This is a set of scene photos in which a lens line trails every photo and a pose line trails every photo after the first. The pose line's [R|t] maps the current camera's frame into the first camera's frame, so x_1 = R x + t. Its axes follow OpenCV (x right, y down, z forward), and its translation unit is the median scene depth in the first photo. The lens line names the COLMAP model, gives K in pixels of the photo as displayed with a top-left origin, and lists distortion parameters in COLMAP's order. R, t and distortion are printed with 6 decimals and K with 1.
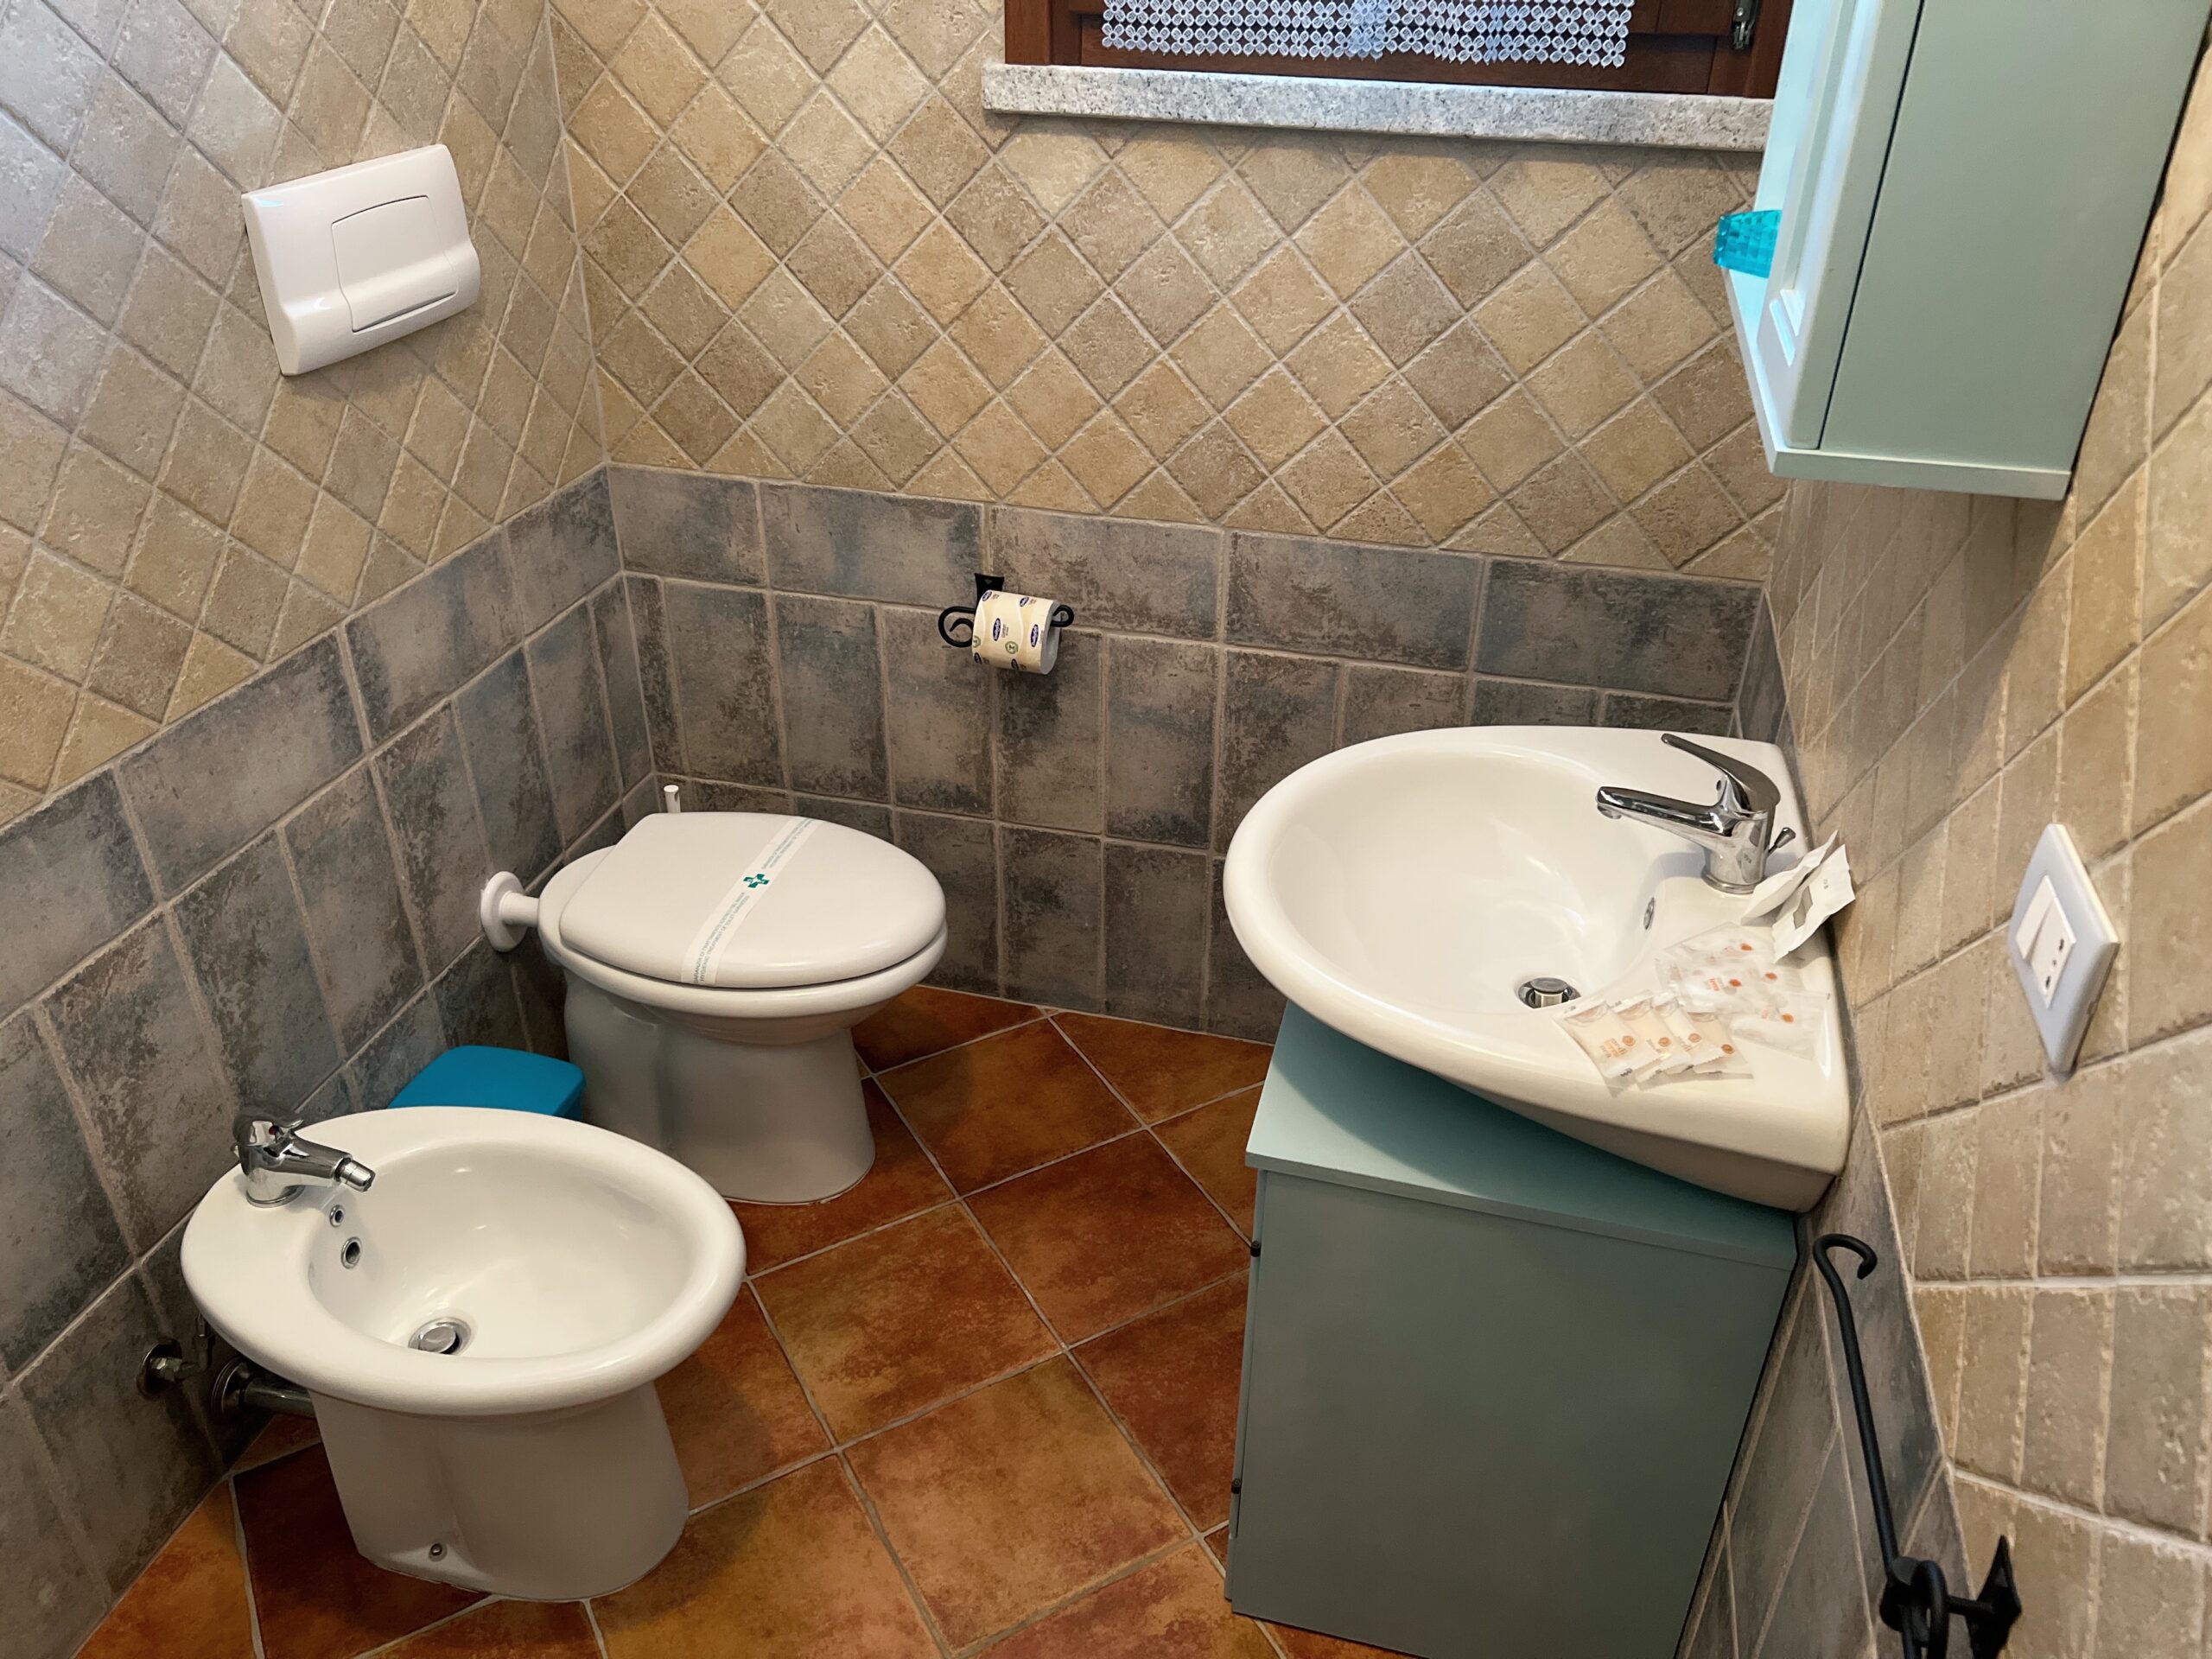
lens RADIAL K [[1662.3, 0, 1096.2], [0, 1662.3, 842.8], [0, 0, 1]] dist [0.029543, -0.025971]
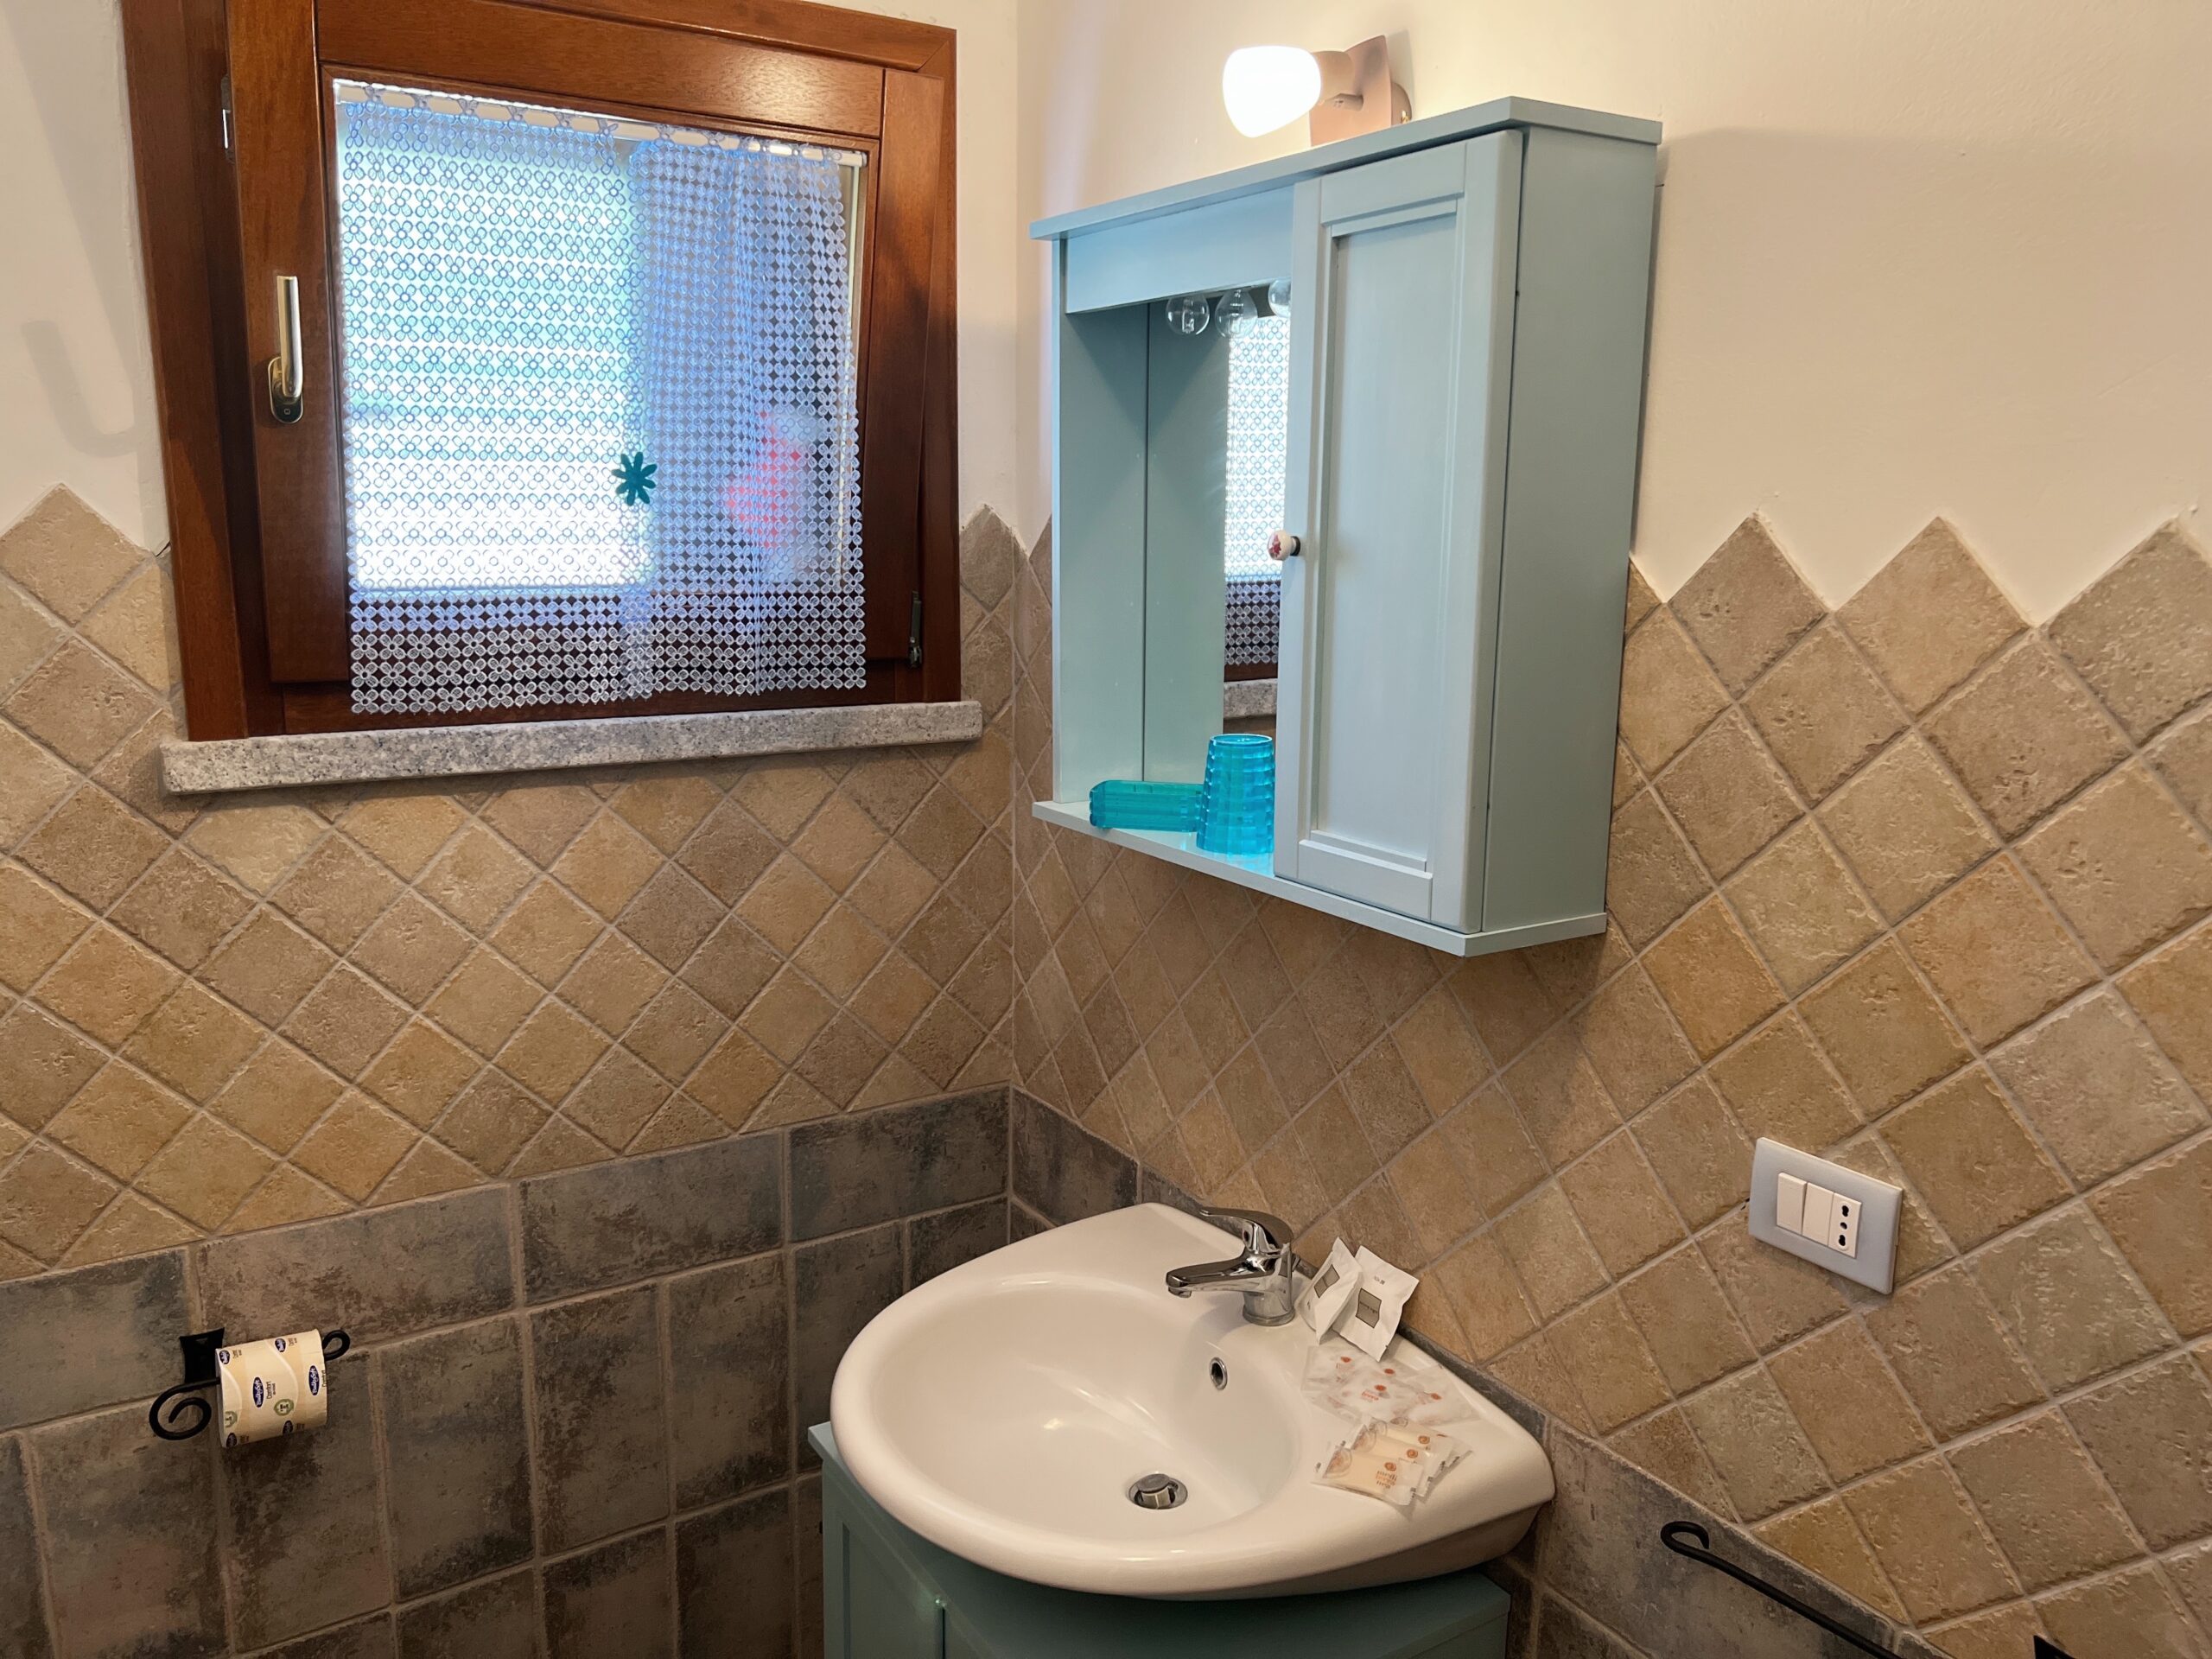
lens RADIAL K [[1662.3, 0, 1095.7], [0, 1662.3, 836.1], [0, 0, 1]] dist [0.029543, -0.025971]
pose [[0.679974, -0.148029, 0.718138, -0.348498], [0.374665, 0.912041, -0.166756, -0.096247], [-0.630287, 0.382451, 0.675626, 0.129965]]
